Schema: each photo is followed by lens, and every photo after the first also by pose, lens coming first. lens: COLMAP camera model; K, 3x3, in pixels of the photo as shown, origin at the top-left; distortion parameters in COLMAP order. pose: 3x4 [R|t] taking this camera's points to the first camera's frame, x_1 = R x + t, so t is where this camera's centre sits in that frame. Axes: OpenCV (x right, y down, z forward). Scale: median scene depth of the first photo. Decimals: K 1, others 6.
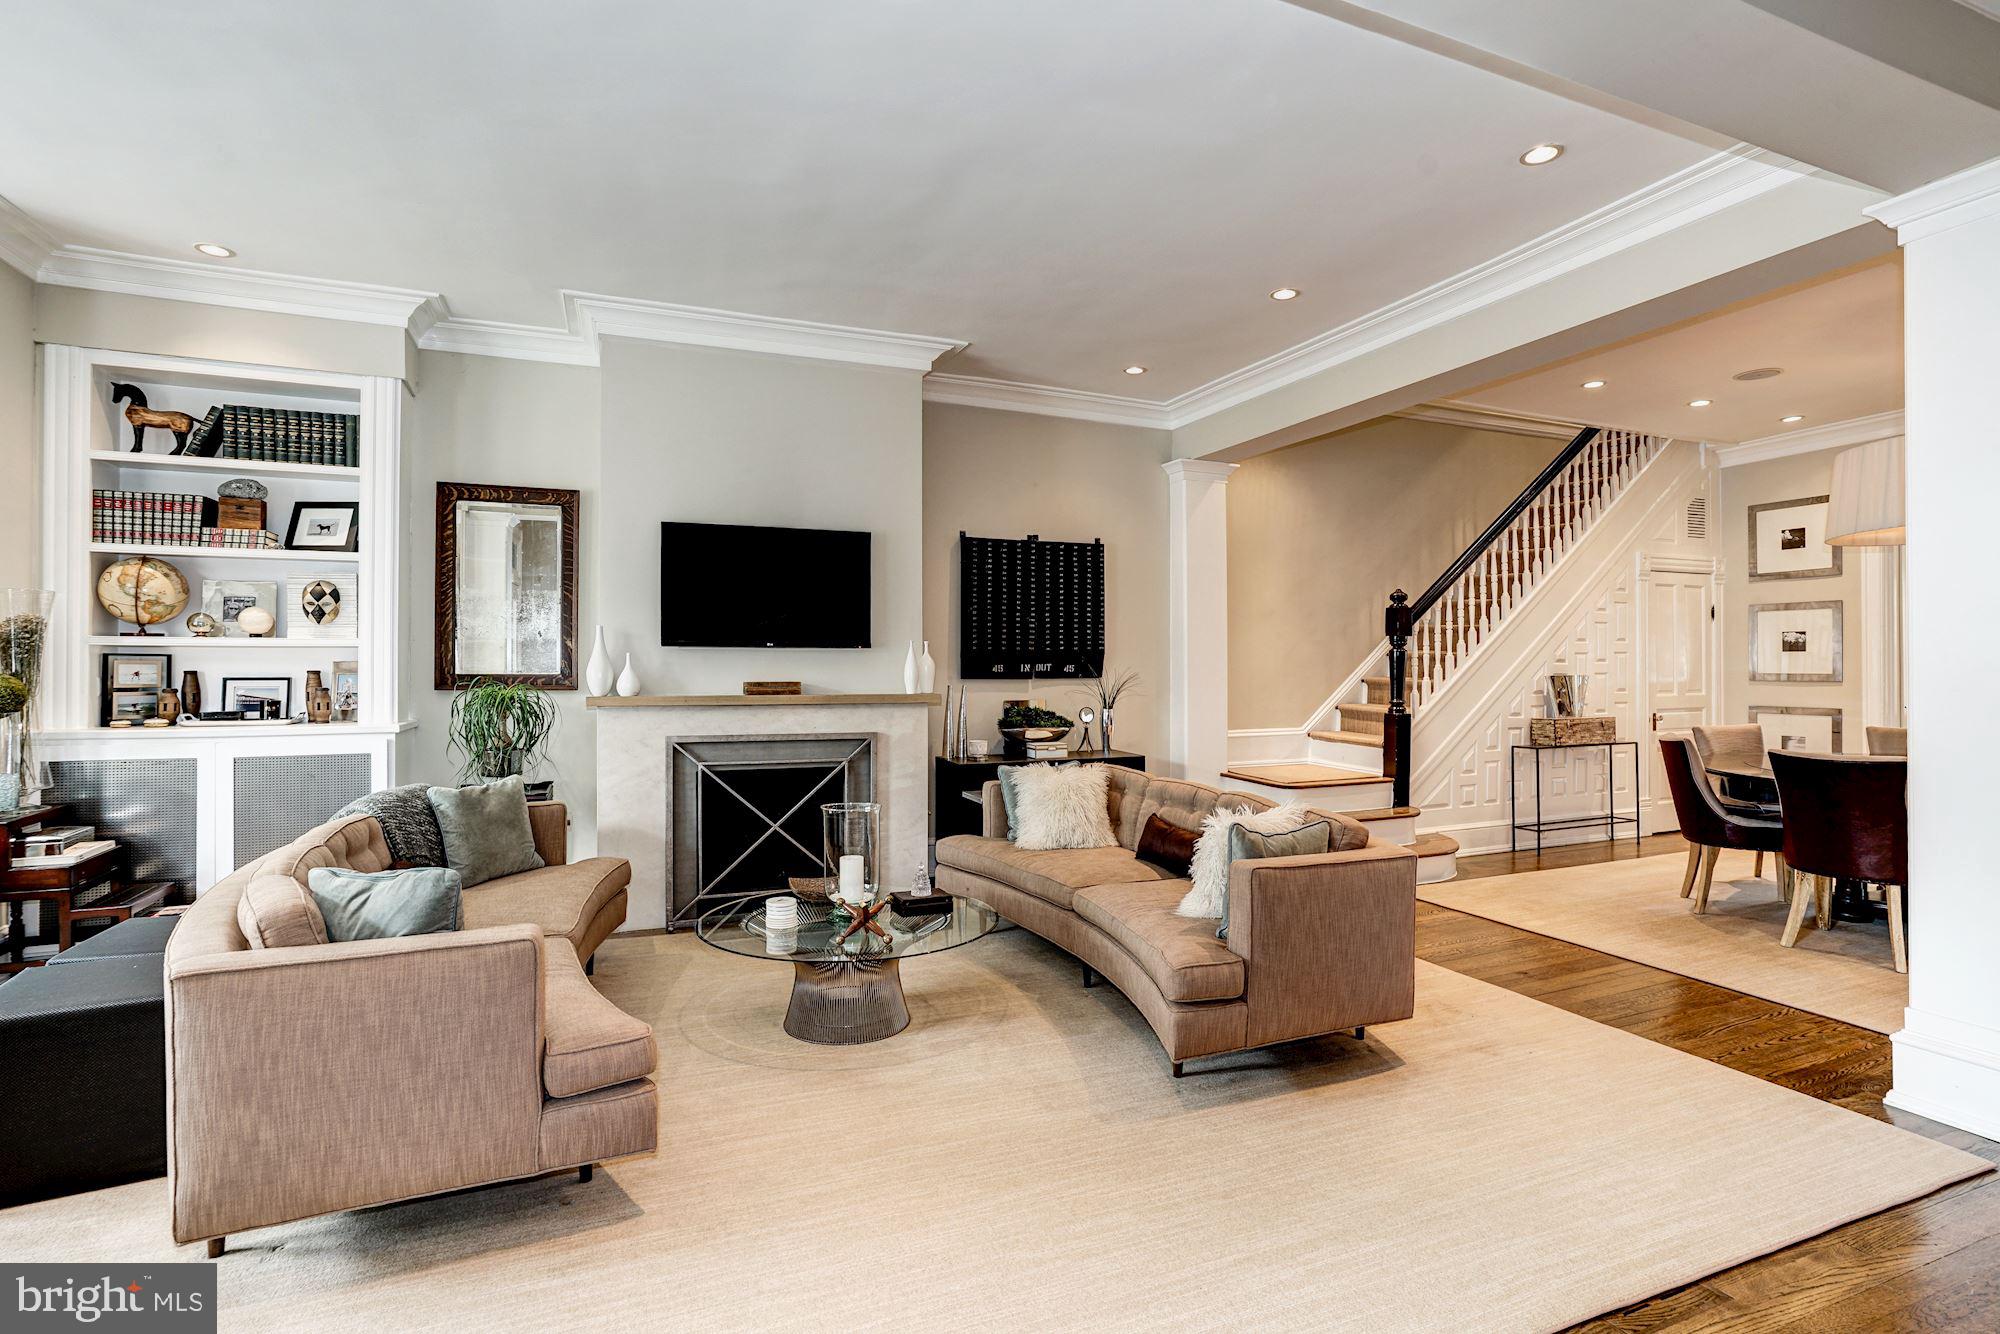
lens RADIAL K [[964.7, 0, 1048.1], [0, 964.7, 672.1], [0, 0, 1]] dist [-0.031708, 0.015895]
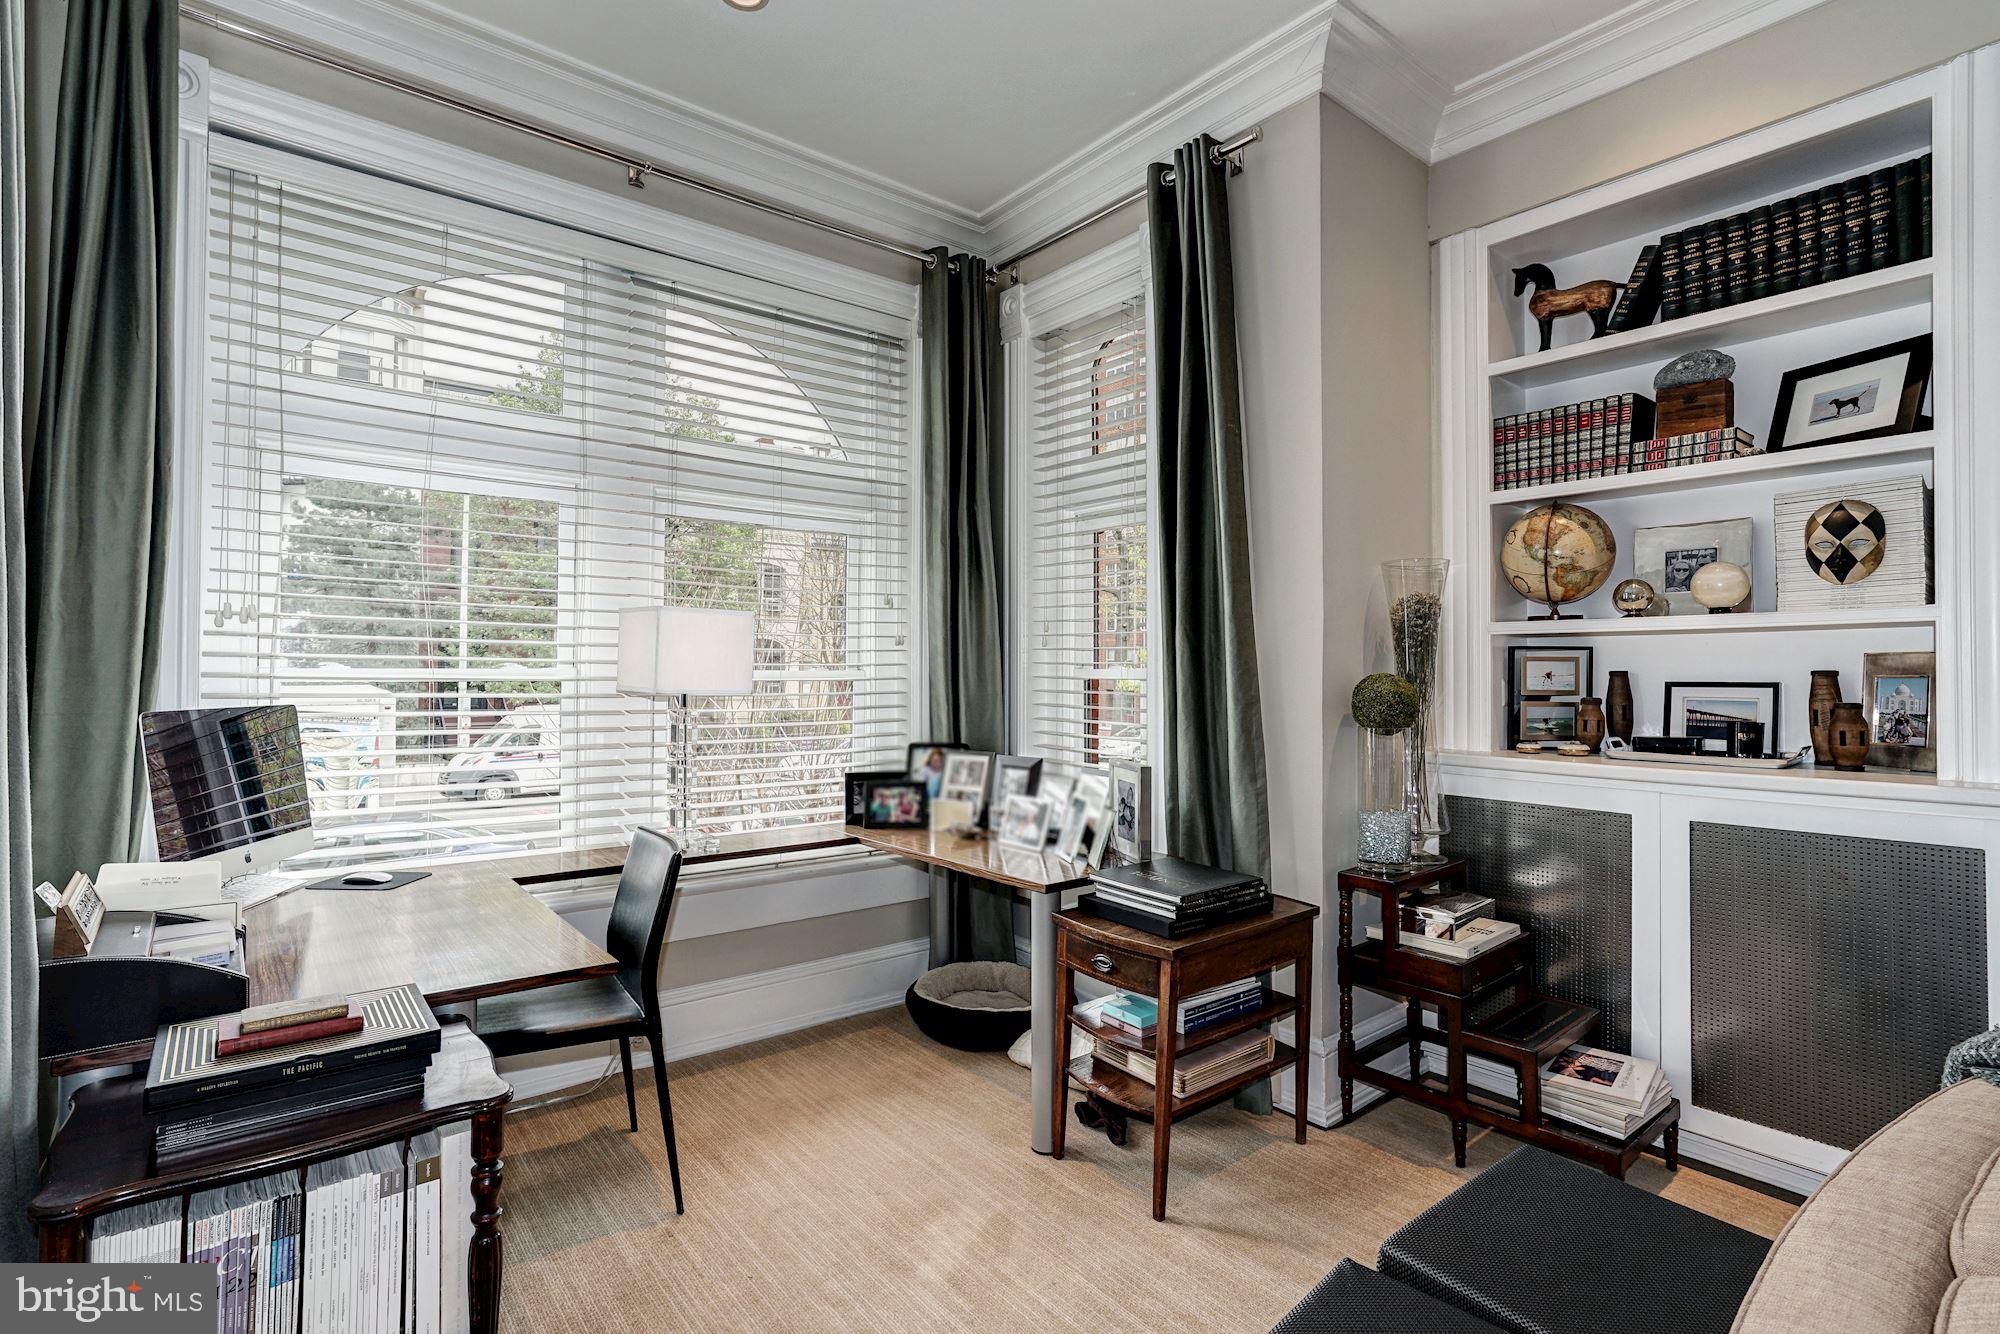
lens RADIAL K [[964.7, 0, 946.2], [0, 964.7, 648.2], [0, 0, 1]] dist [-0.031708, 0.015895]
pose [[0.240049, -0.022864, -0.970492, -0.378009], [-0.003953, 0.999691, -0.024530, 0.000748], [0.970753, 0.009725, 0.239884, 0.395135]]
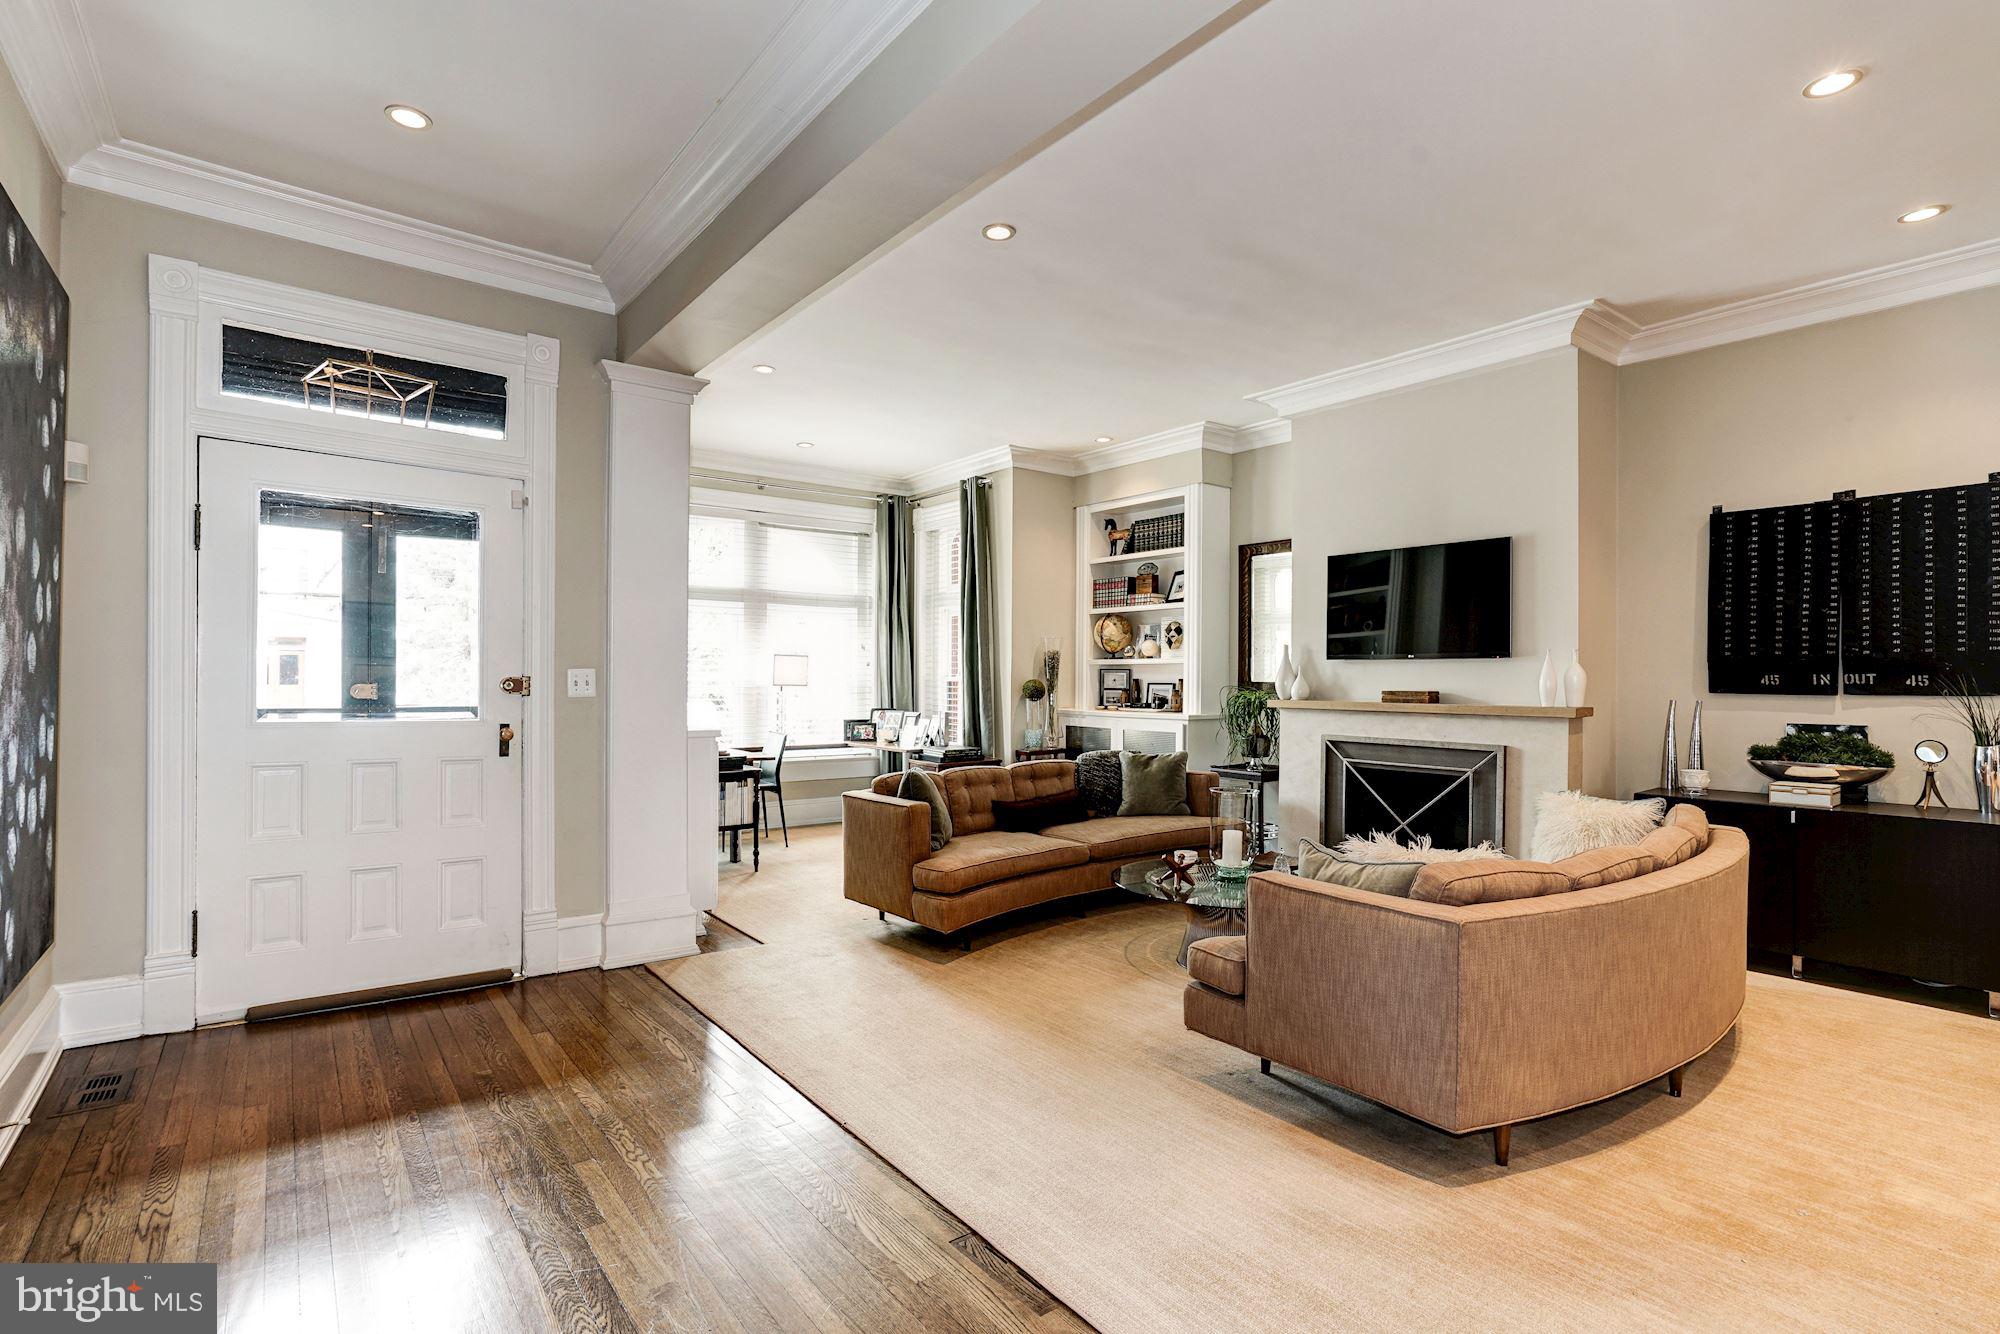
lens RADIAL K [[964.7, 0, 956.3], [0, 964.7, 682.7], [0, 0, 1]] dist [-0.031708, 0.015895]
pose [[0.224869, 0.008983, -0.974348, 0.717717], [-0.006250, 0.999950, 0.007777, -0.004778], [0.974369, 0.004341, 0.224914, 0.295011]]
